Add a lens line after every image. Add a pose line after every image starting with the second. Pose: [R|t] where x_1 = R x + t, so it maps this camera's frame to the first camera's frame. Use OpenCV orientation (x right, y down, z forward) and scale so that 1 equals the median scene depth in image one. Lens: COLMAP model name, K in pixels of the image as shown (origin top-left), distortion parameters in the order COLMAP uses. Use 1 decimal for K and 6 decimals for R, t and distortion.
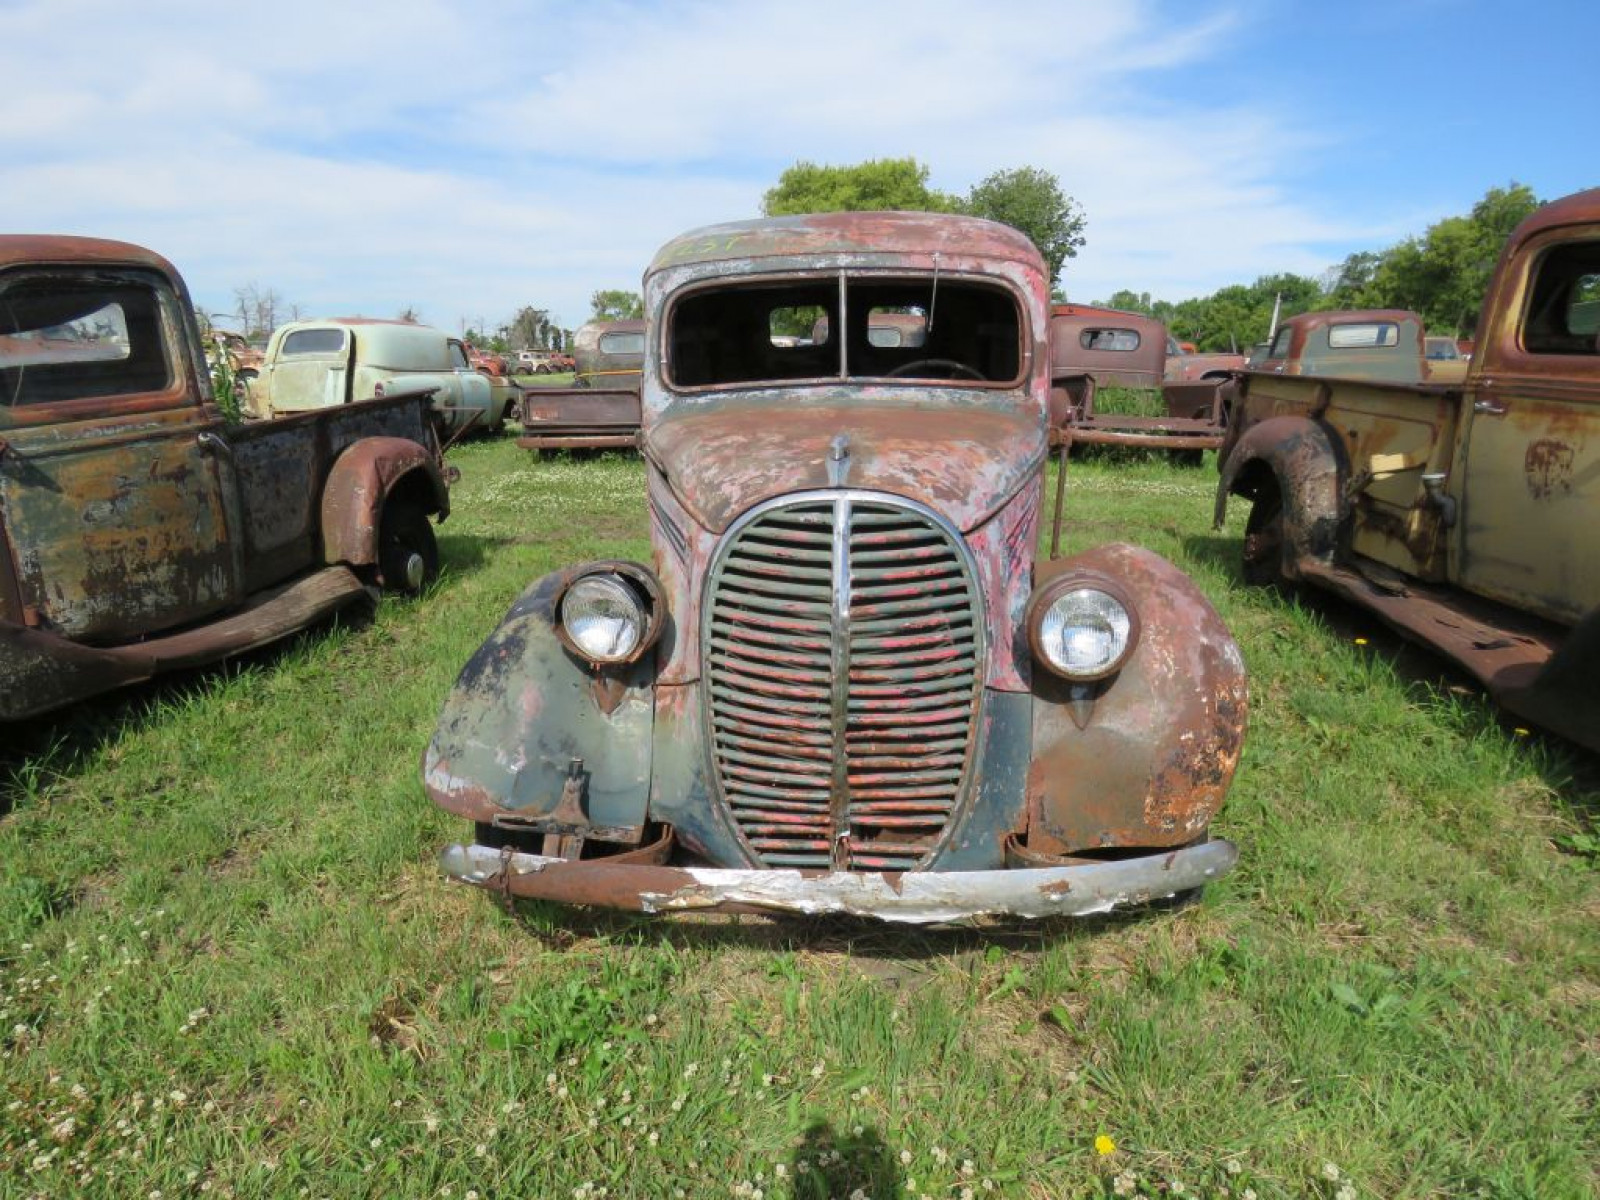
lens RADIAL K [[1023.5, 0, 794.7], [0, 1023.5, 607.4], [0, 0, 1]] dist [-0.006234, -0.000379]
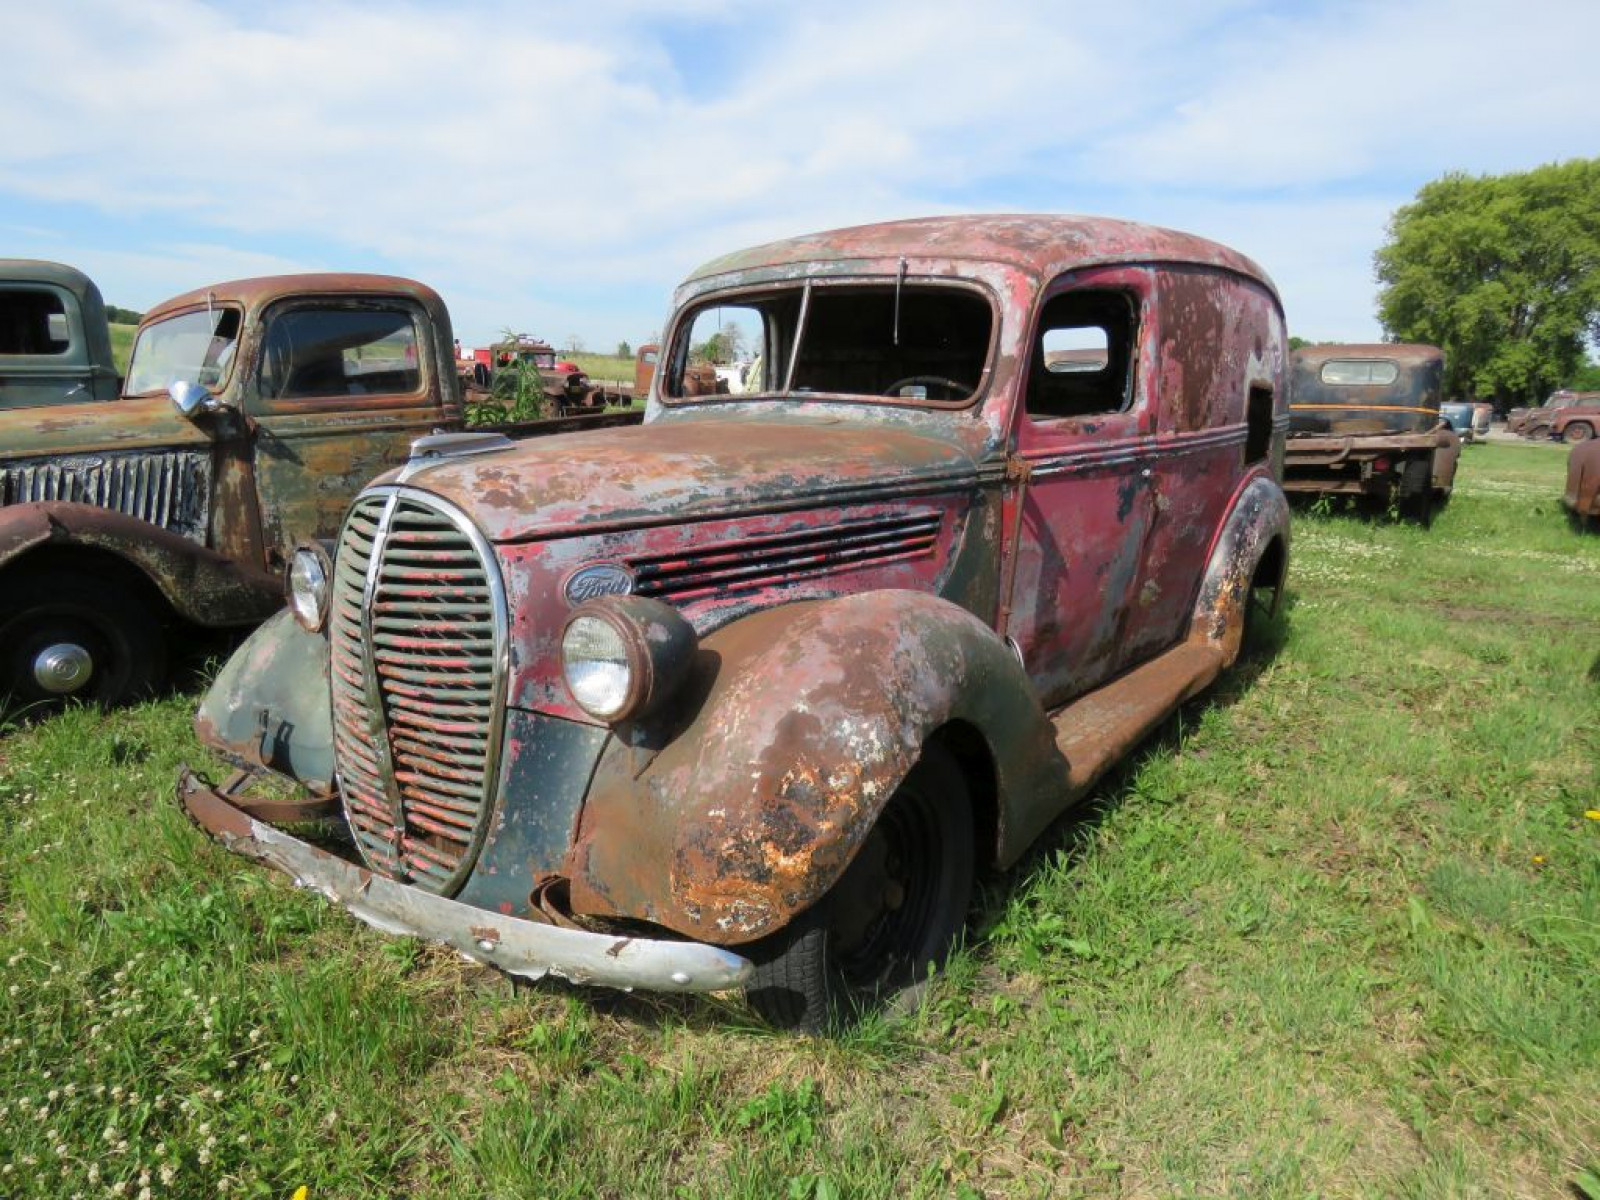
lens RADIAL K [[1023.5, 0, 799.2], [0, 1023.5, 610.0], [0, 0, 1]] dist [-0.006234, -0.000379]
pose [[0.854191, 0.130378, -0.503349, 0.543086], [-0.144402, 0.989455, 0.011237, -0.036867], [0.499506, 0.063086, 0.864010, 0.197424]]
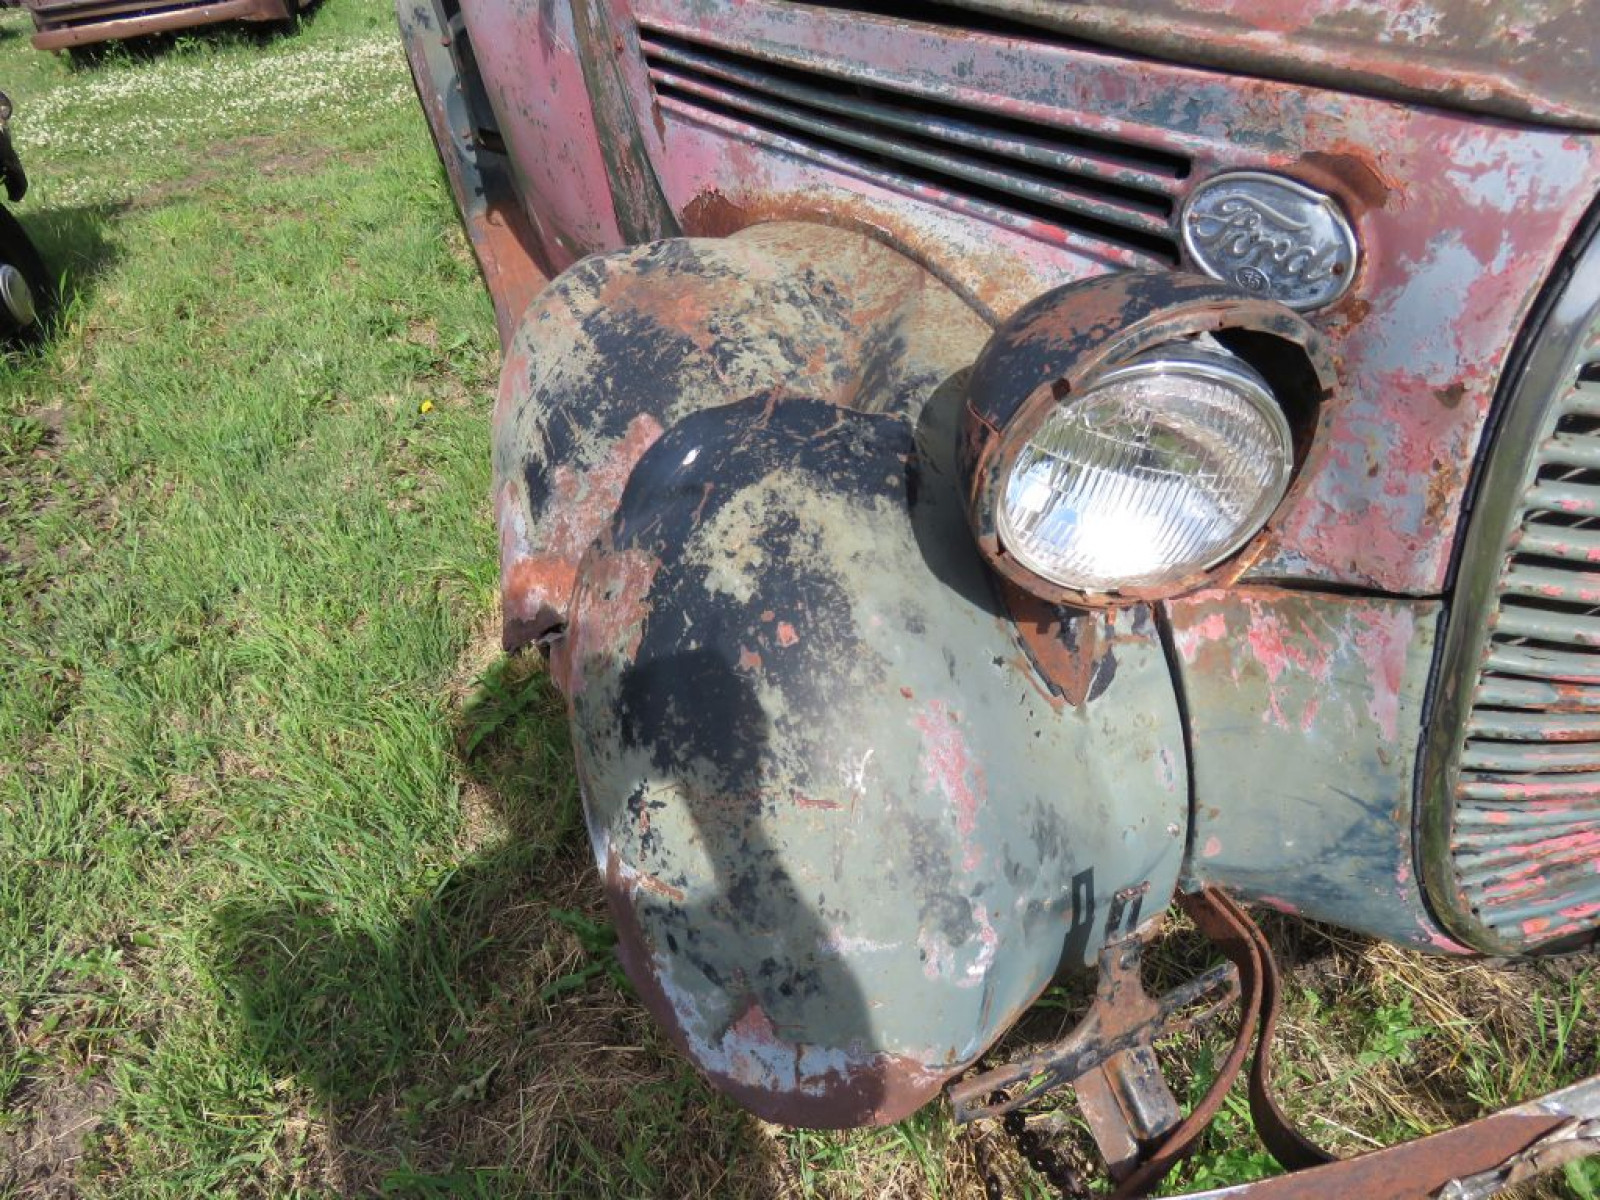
lens RADIAL K [[1023.5, 0, 762.7], [0, 1023.5, 605.9], [0, 0, 1]] dist [-0.006234, -0.000379]
pose [[0.937968, -0.266083, 0.222296, -0.245596], [0.161010, 0.902084, 0.400399, -0.064500], [-0.307069, -0.339770, 0.888968, 0.485148]]
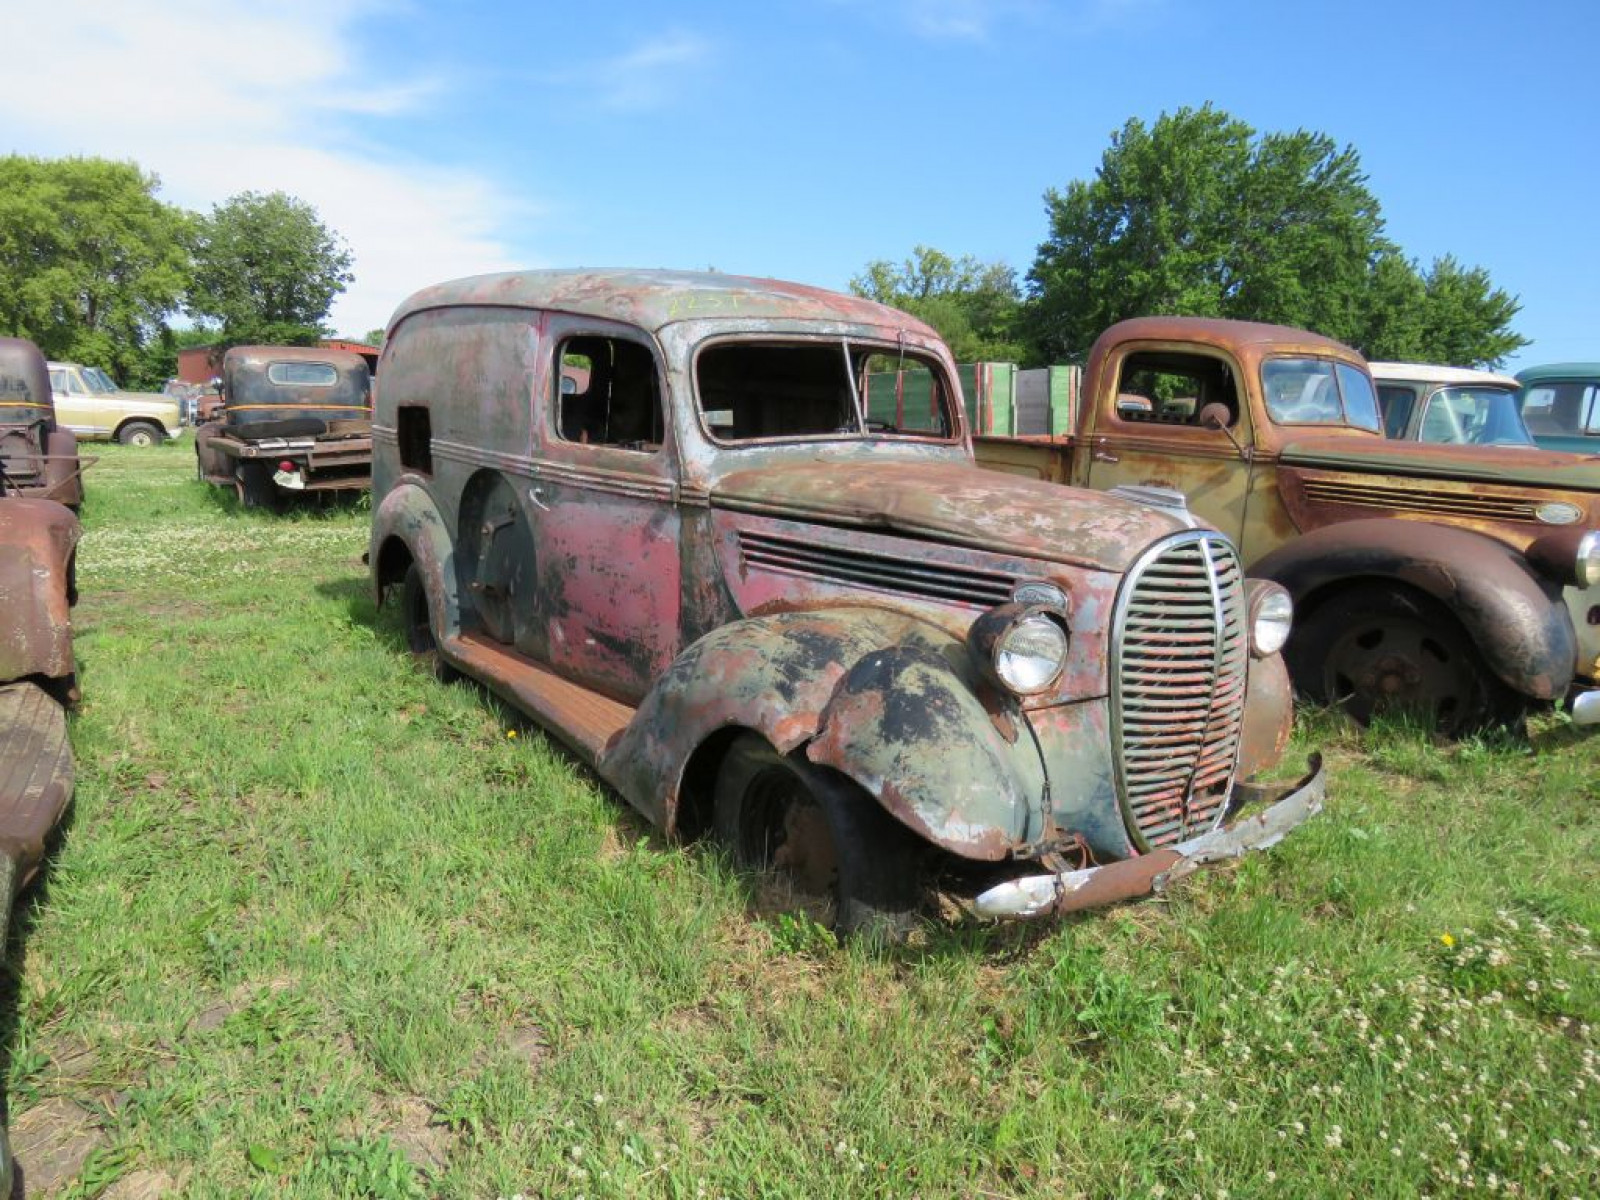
lens RADIAL K [[1023.5, 0, 767.4], [0, 1023.5, 613.0], [0, 0, 1]] dist [-0.006234, -0.000379]
pose [[0.787386, -0.092977, 0.609408, -0.708072], [0.112357, 0.993647, 0.006428, -0.048379], [-0.606135, 0.063410, 0.792830, 0.188368]]
